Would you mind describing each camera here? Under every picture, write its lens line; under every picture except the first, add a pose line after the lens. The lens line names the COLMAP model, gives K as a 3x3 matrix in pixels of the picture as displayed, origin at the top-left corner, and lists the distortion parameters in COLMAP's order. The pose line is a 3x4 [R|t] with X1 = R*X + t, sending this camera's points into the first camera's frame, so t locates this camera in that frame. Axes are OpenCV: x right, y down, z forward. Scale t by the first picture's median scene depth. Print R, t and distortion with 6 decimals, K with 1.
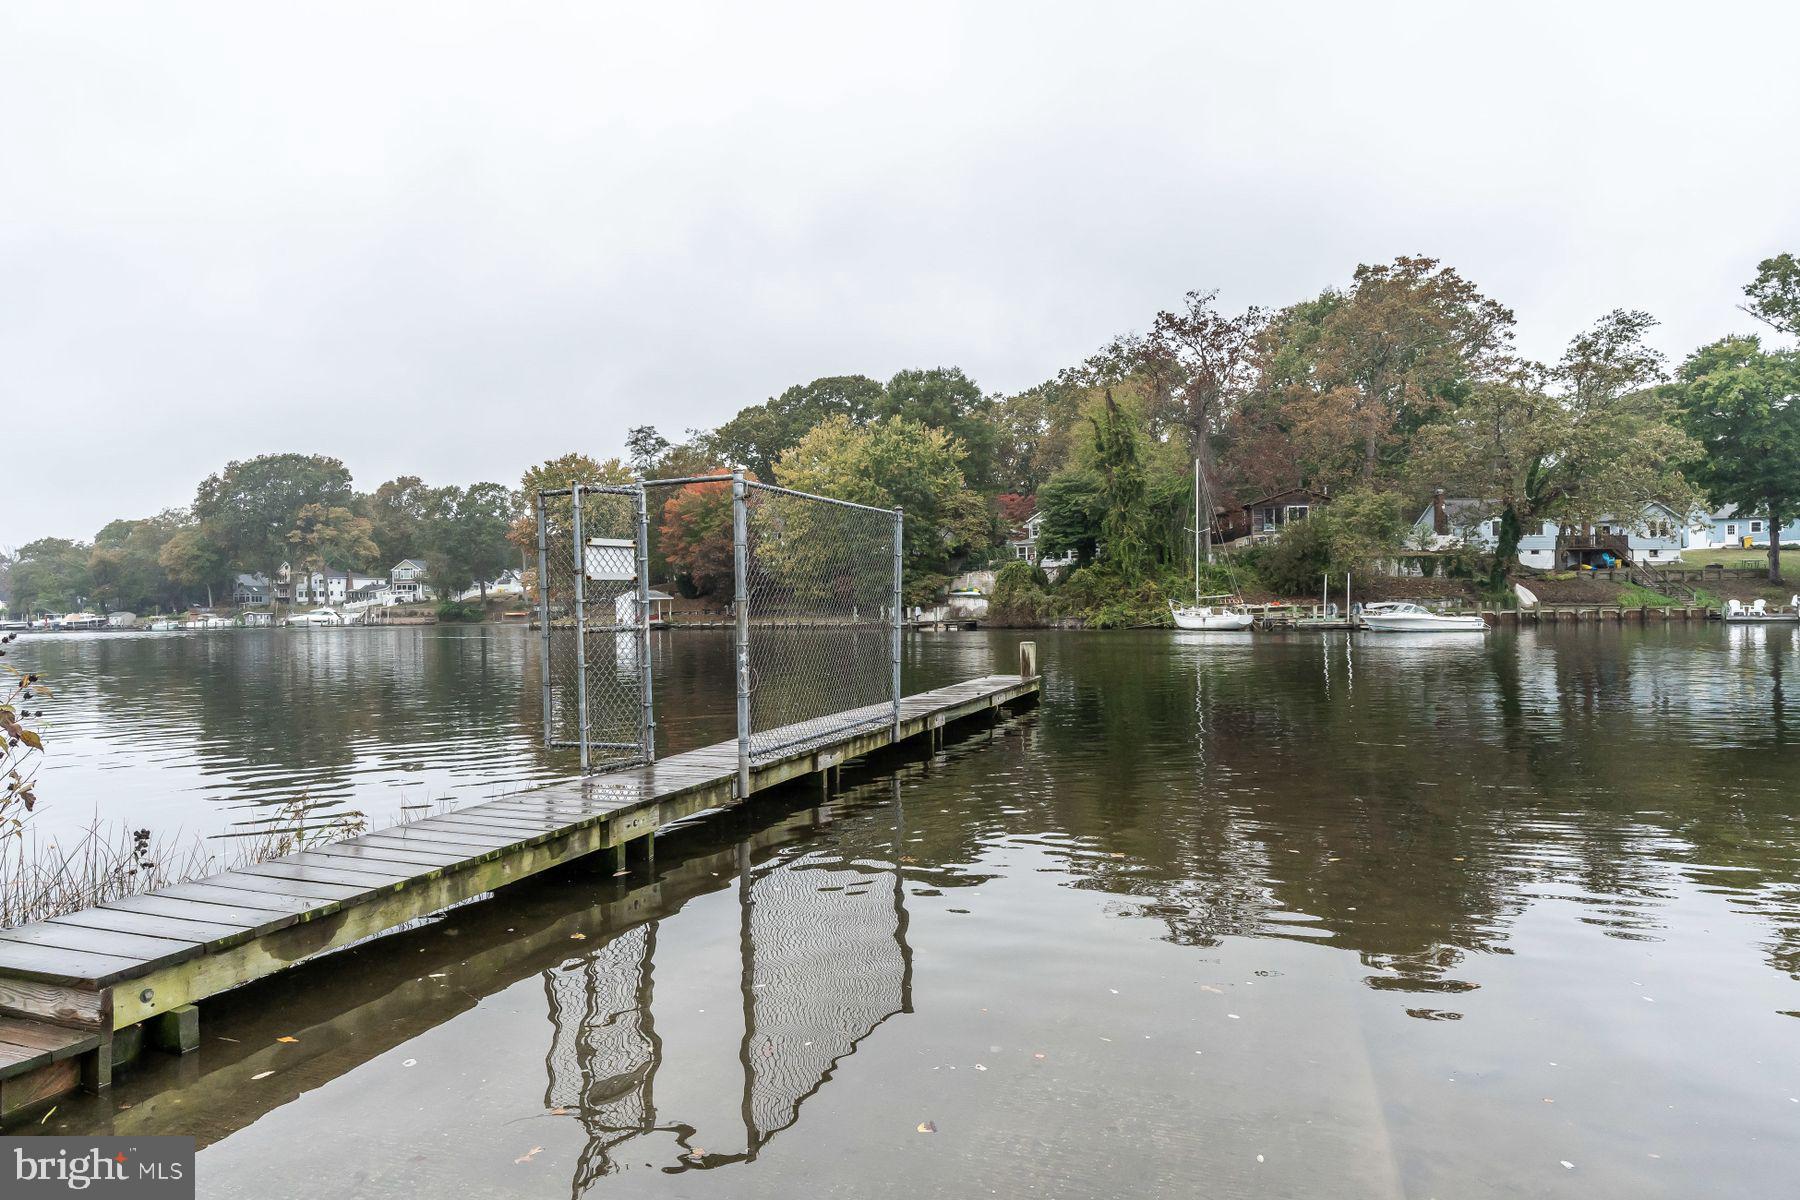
lens RADIAL K [[1021.3, 0, 898.2], [0, 1021.3, 603.5], [0, 0, 1]] dist [0.003267, 0.002998]
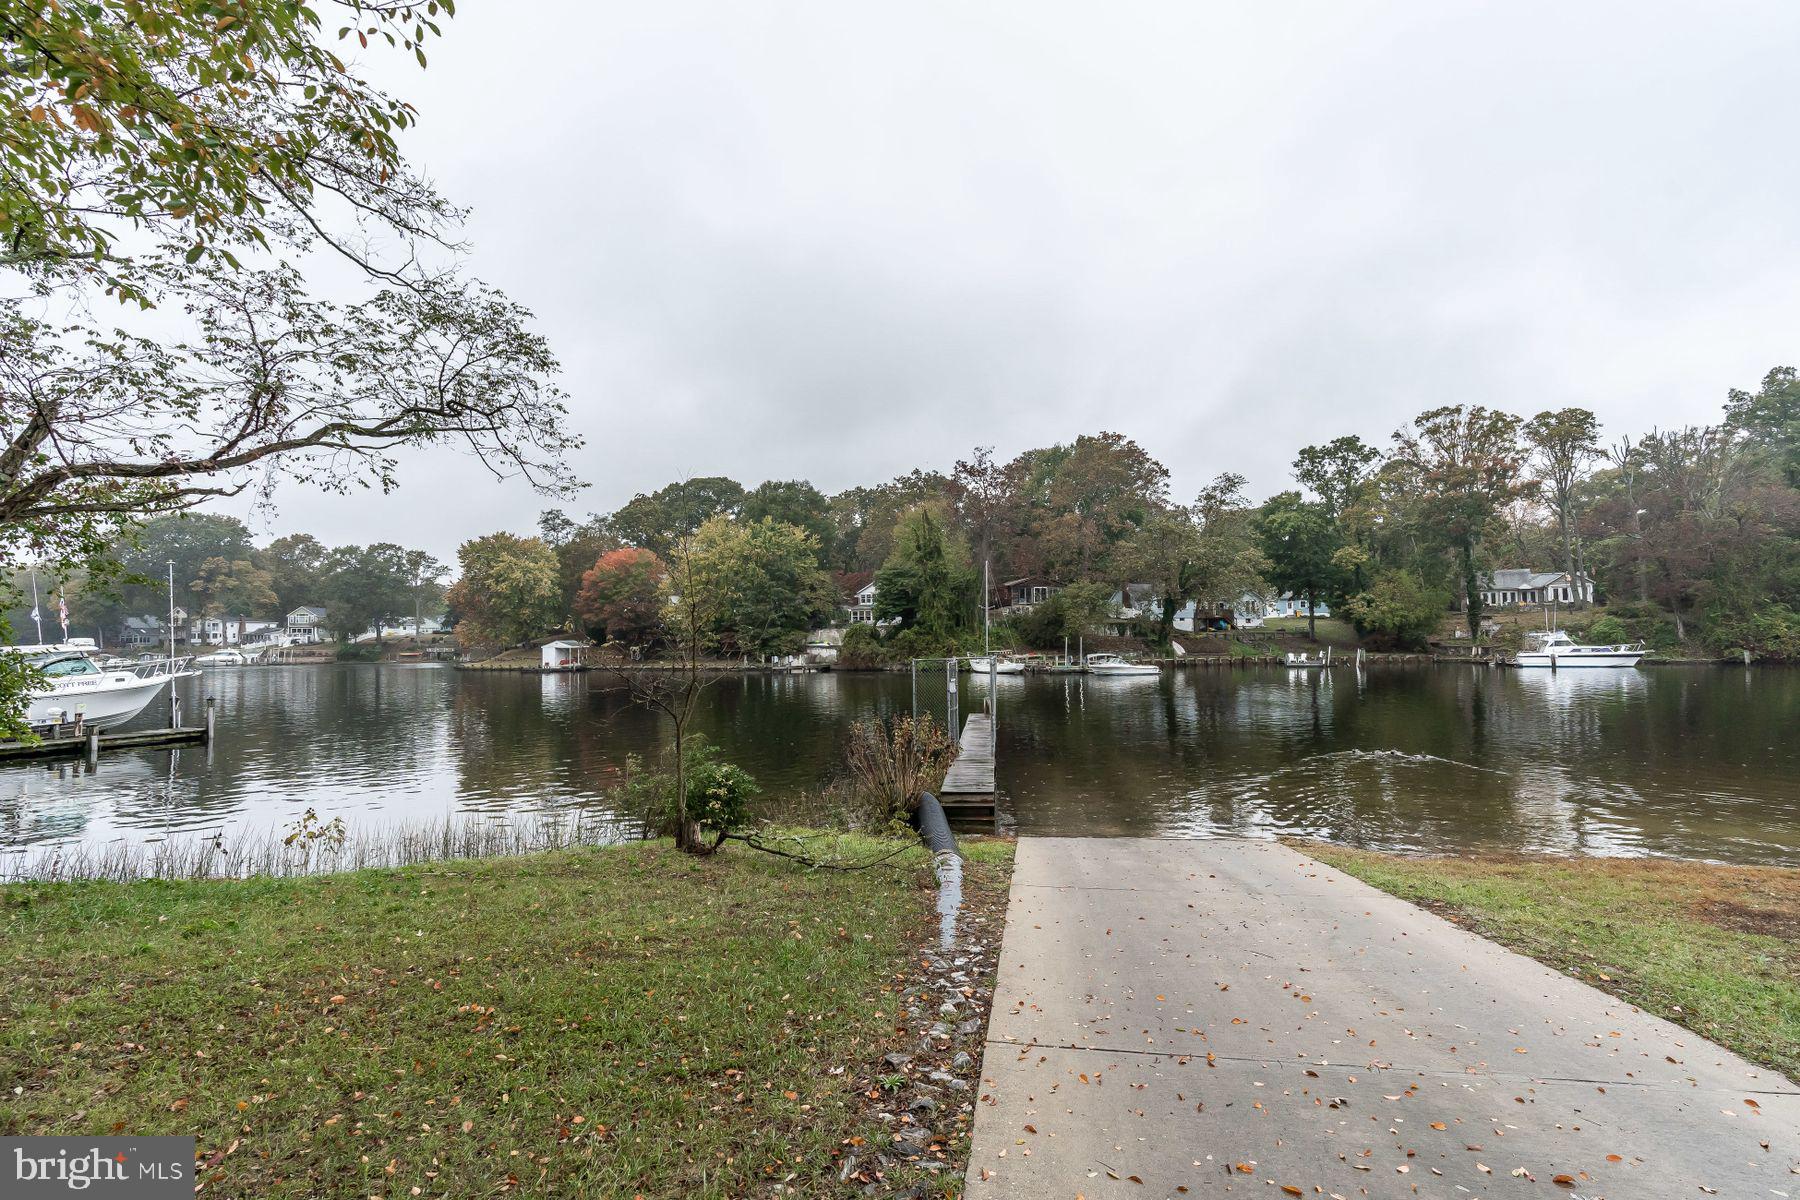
lens RADIAL K [[801.8, 0, 897.5], [0, 801.8, 602.3], [0, 0, 1]] dist [0.000860, 0.000792]
pose [[0.975097, 0.014581, 0.221297, -0.074597], [-0.003510, 0.998726, -0.050337, -0.013430], [-0.221749, 0.048306, 0.973907, -0.100474]]
